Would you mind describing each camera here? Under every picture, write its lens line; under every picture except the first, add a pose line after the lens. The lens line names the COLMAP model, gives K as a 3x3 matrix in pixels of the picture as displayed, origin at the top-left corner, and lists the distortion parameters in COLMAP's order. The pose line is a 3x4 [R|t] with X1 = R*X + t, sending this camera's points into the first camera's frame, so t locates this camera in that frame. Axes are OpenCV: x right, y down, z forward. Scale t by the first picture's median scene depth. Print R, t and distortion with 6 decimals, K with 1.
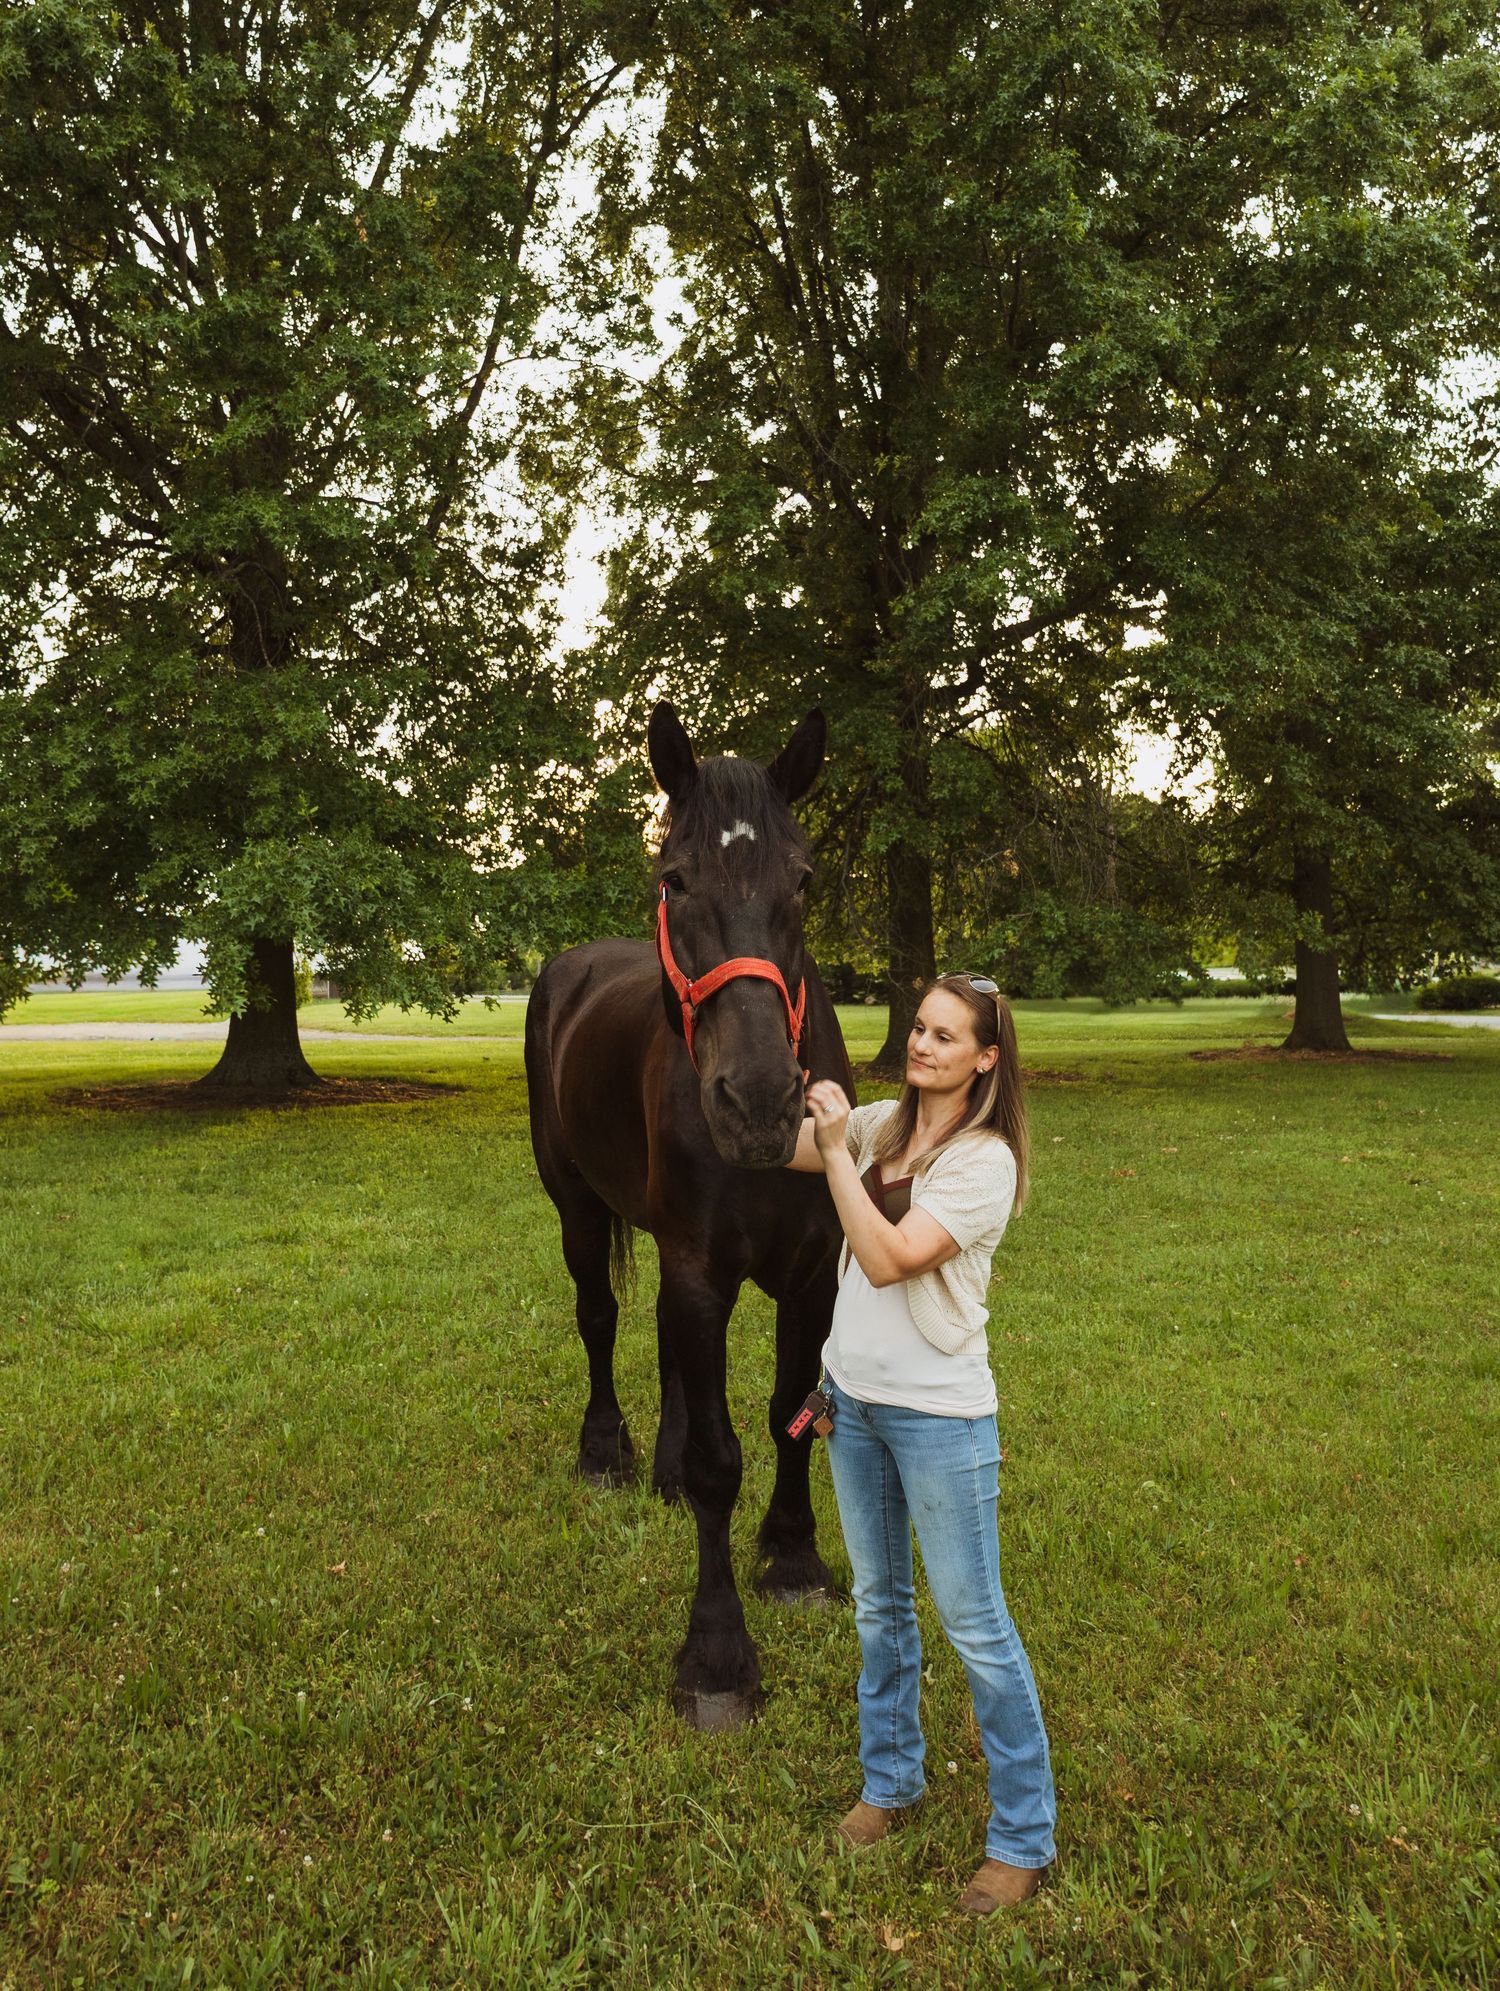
lens RADIAL K [[1331.9, 0, 751.6], [0, 1331.9, 997.8], [0, 0, 1]] dist [-0.001593, -0.000820]
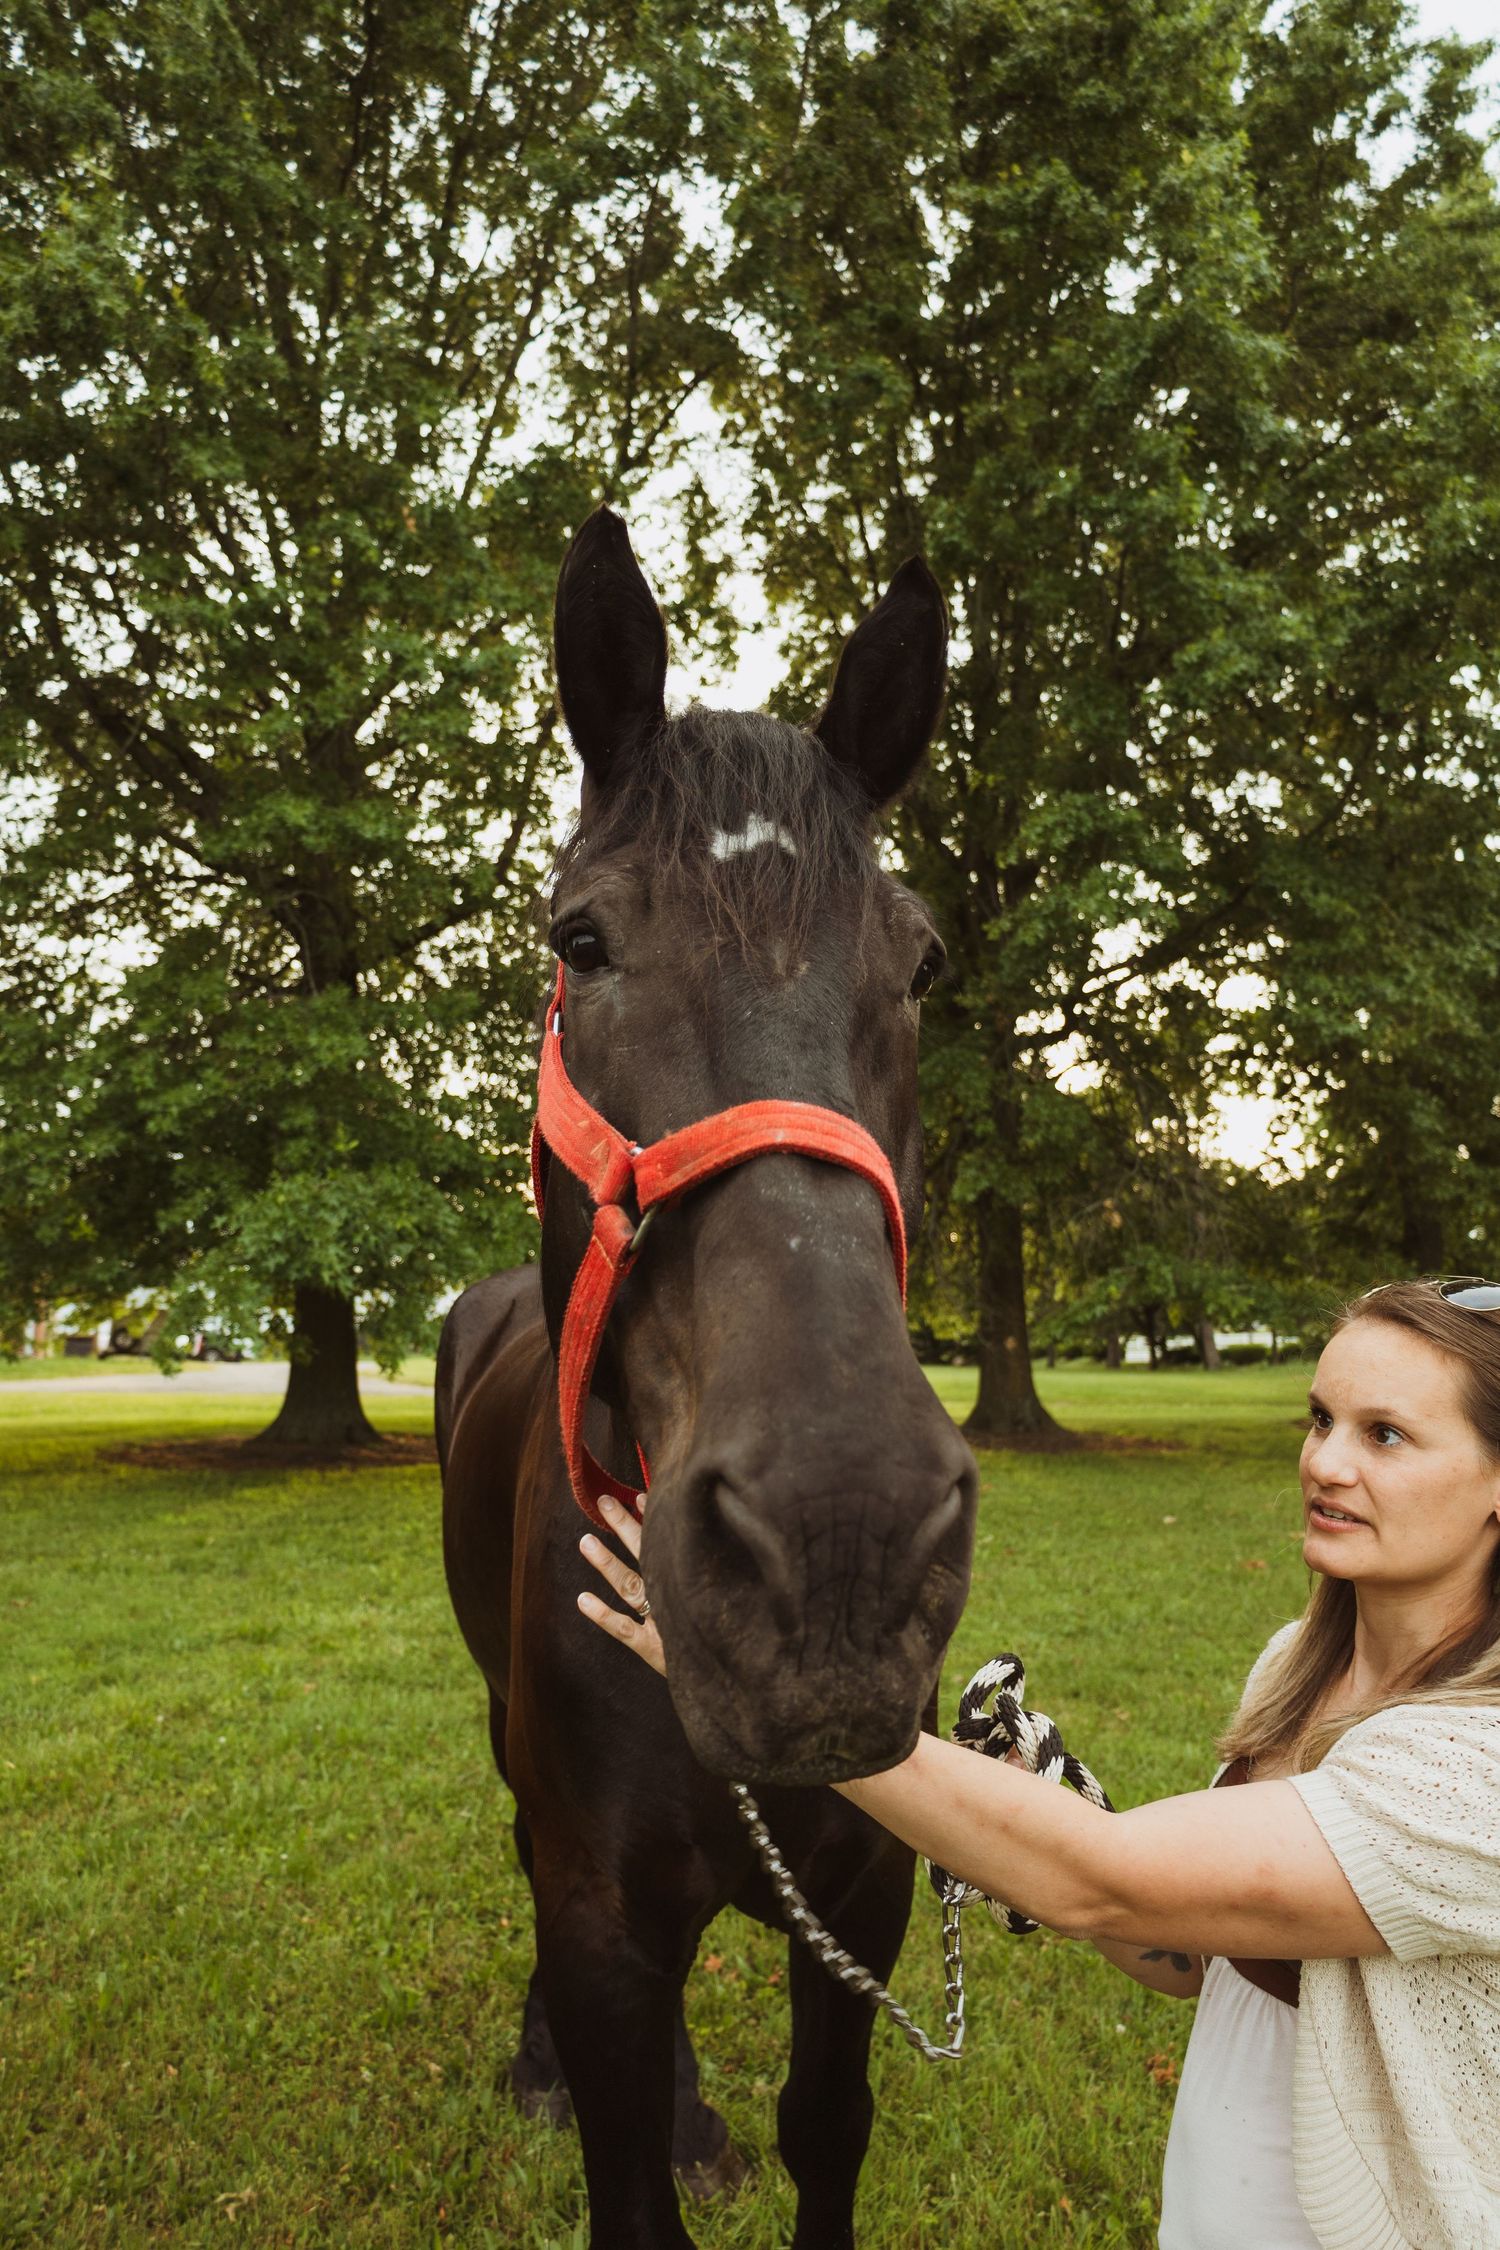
lens RADIAL K [[2101.9, 0, 745.3], [0, 2101.9, 1130.9], [0, 0, 1]] dist [0.031023, 0.002378]
pose [[0.999720, 0.012473, -0.020121, -0.030471], [-0.014464, 0.994674, -0.102055, -0.006533], [0.018741, 0.102318, 0.994575, -0.463602]]
